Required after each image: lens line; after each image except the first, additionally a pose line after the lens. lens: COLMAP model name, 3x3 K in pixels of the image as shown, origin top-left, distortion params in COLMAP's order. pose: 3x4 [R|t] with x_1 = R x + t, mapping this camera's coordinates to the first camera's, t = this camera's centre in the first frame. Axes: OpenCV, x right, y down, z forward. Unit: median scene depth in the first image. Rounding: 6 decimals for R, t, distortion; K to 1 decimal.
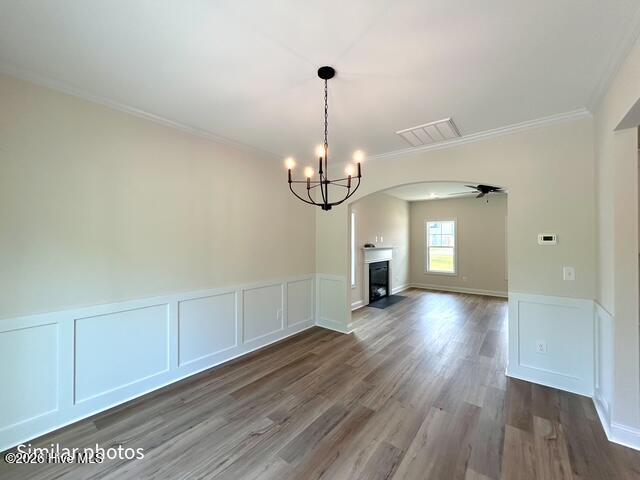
lens RADIAL K [[258.2, 0, 319.3], [0, 258.2, 239.5], [0, 0, 1]] dist [-0.001410, -0.000023]
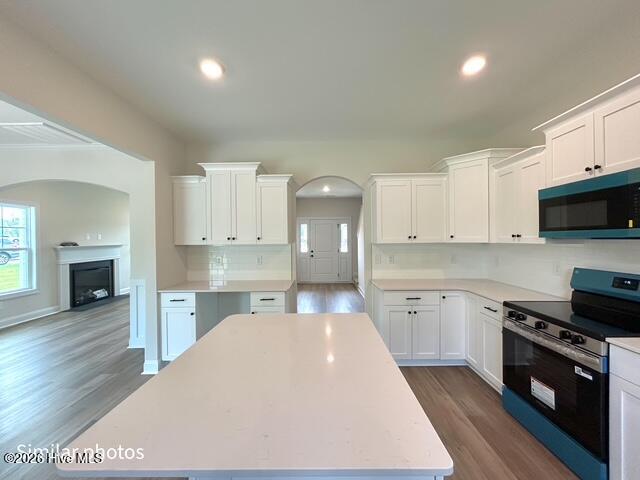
lens RADIAL K [[258.2, 0, 320.0], [0, 258.2, 239.9], [0, 0, 1]] dist [-0.001410, -0.000023]
pose [[0.784236, -0.006364, 0.620431, 0.316157], [0.001273, 0.999962, 0.008649, 0.003205], [-0.620462, -0.005993, 0.784214, -0.235177]]
